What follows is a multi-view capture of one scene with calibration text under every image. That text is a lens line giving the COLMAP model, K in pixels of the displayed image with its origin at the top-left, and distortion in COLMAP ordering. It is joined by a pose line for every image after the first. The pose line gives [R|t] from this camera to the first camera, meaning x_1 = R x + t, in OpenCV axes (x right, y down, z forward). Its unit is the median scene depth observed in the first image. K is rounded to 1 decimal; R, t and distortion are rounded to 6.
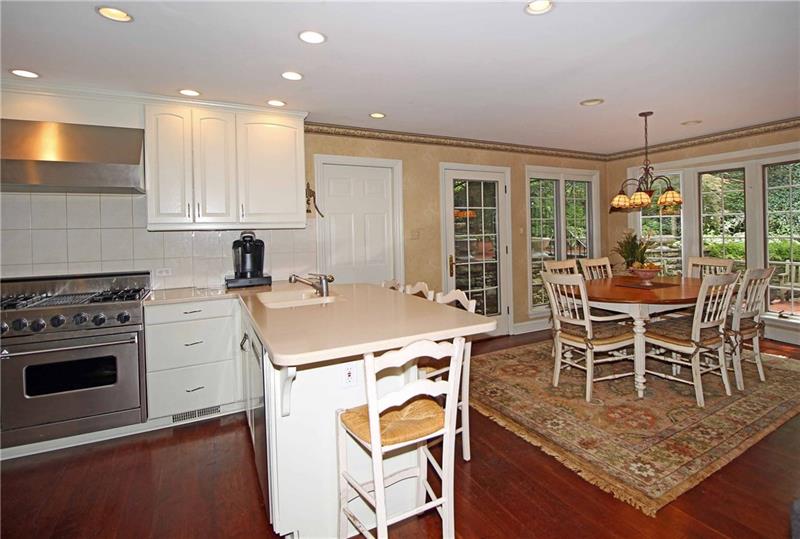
lens RADIAL K [[428.4, 0, 451.2], [0, 428.4, 211.5], [0, 0, 1]] dist [-0.005803, -0.001372]
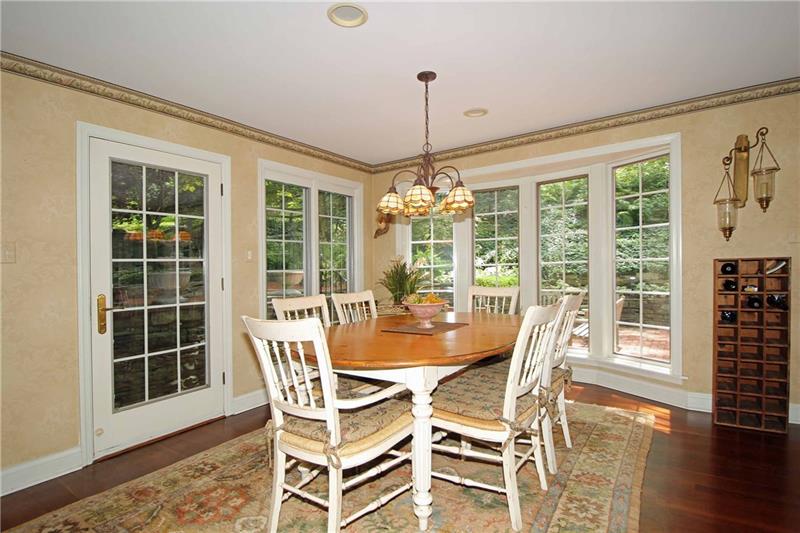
lens RADIAL K [[409.2, 0, 425.3], [0, 409.2, 251.6], [0, 0, 1]] dist [-0.002694, -0.000342]
pose [[0.887775, 0.014678, 0.460044, 0.156485], [-0.010826, 0.999881, -0.011009, 0.059411], [-0.460151, 0.004793, 0.887828, 0.422844]]
